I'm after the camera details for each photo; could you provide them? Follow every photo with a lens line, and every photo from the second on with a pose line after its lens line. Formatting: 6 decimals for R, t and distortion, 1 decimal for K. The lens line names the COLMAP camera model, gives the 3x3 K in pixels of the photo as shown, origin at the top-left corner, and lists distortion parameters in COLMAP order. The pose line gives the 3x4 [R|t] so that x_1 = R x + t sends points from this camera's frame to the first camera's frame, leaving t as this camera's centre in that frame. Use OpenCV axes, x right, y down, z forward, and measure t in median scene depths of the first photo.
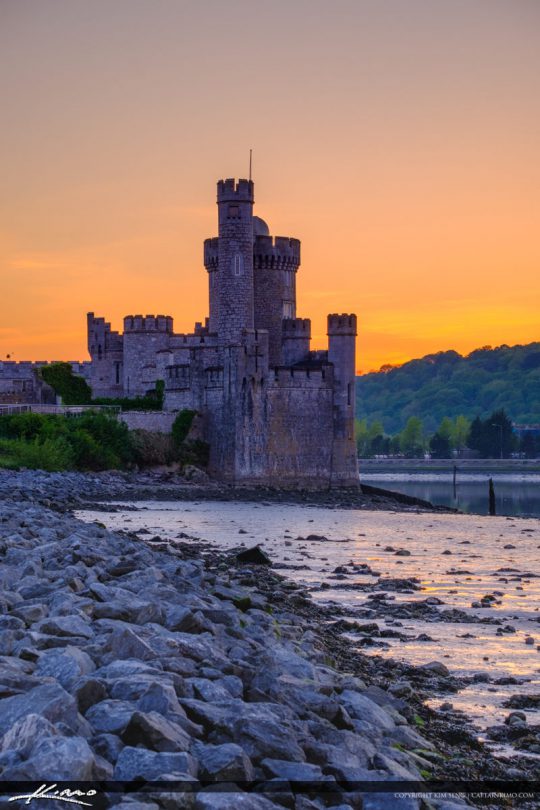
lens RADIAL K [[1855.8, 0, 268.9], [0, 1855.8, 403.2], [0, 0, 1]] dist [-0.105063, 0.000000]
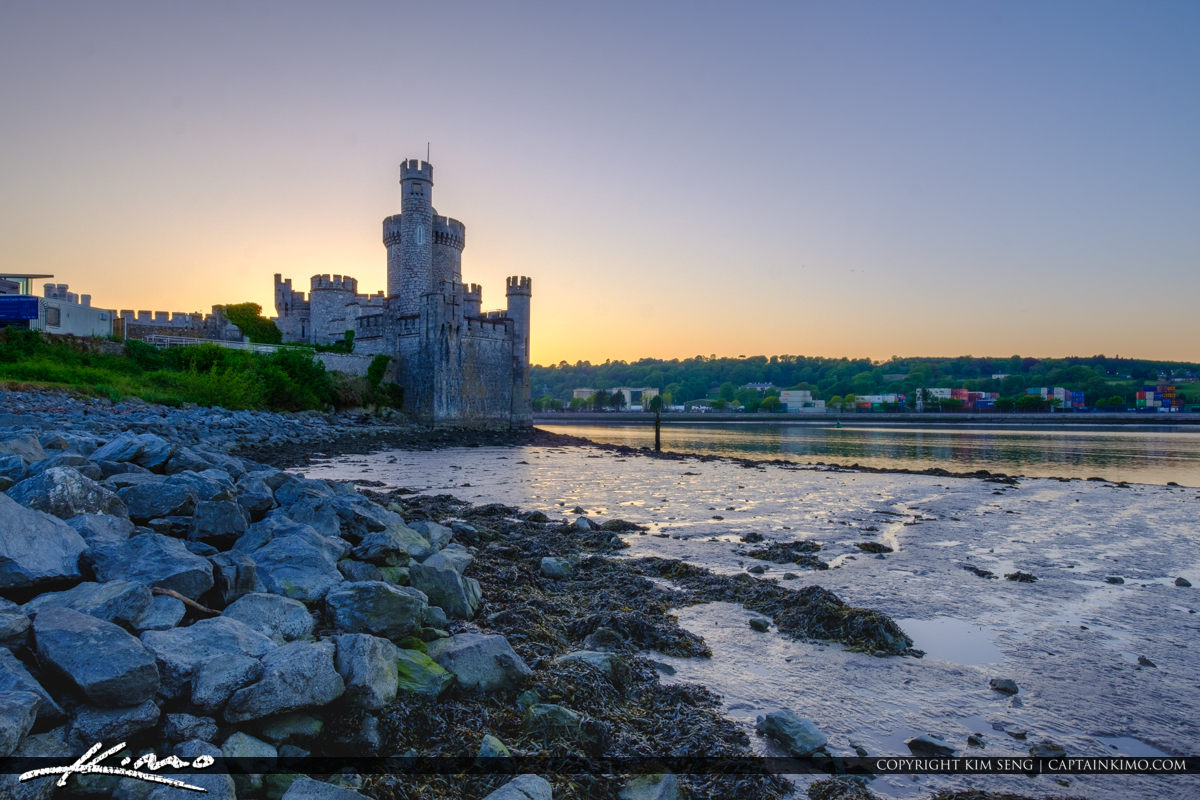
lens RADIAL K [[688.0, 0, 590.2], [0, 688.0, 396.5], [0, 0, 1]] dist [0.003416, 0.001919]
pose [[0.938349, 0.009802, 0.345550, -0.067048], [-0.011012, 0.999938, 0.001538, 0.025026], [-0.345514, -0.005248, 0.938399, 0.584898]]
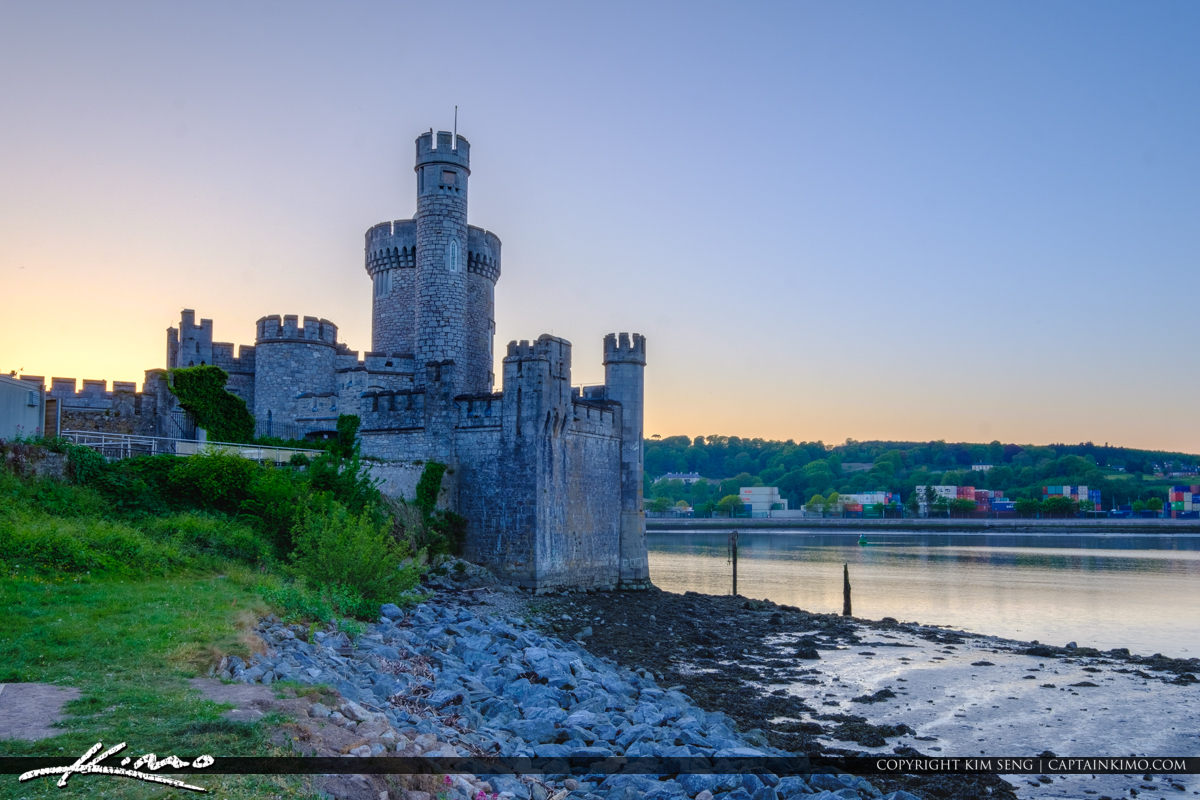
lens RADIAL K [[958.7, 0, 650.9], [0, 958.7, 443.9], [0, 0, 1]] dist [0.006420, -0.002036]
pose [[0.838289, 0.039559, 0.543789, -0.152522], [-0.015734, 0.998704, -0.048399, 0.011534], [-0.544999, 0.032016, 0.837825, 0.691322]]
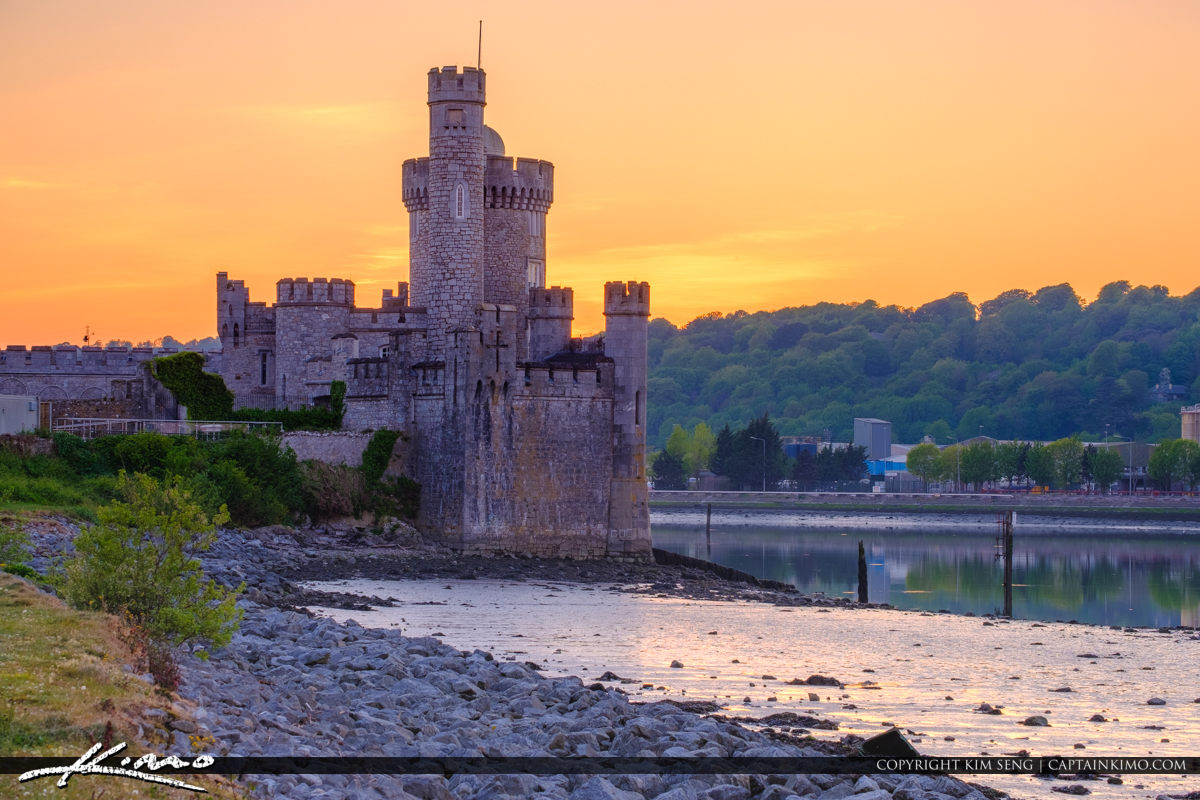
lens RADIAL K [[2849.2, 0, 601.5], [0, 2849.2, 405.3], [0, 0, 1]] dist [-0.081949, 0.000000]
pose [[0.996783, 0.011081, 0.079376, -0.047288], [-0.011327, 0.999932, 0.002649, -0.008041], [-0.079341, -0.003540, 0.996841, 0.021481]]
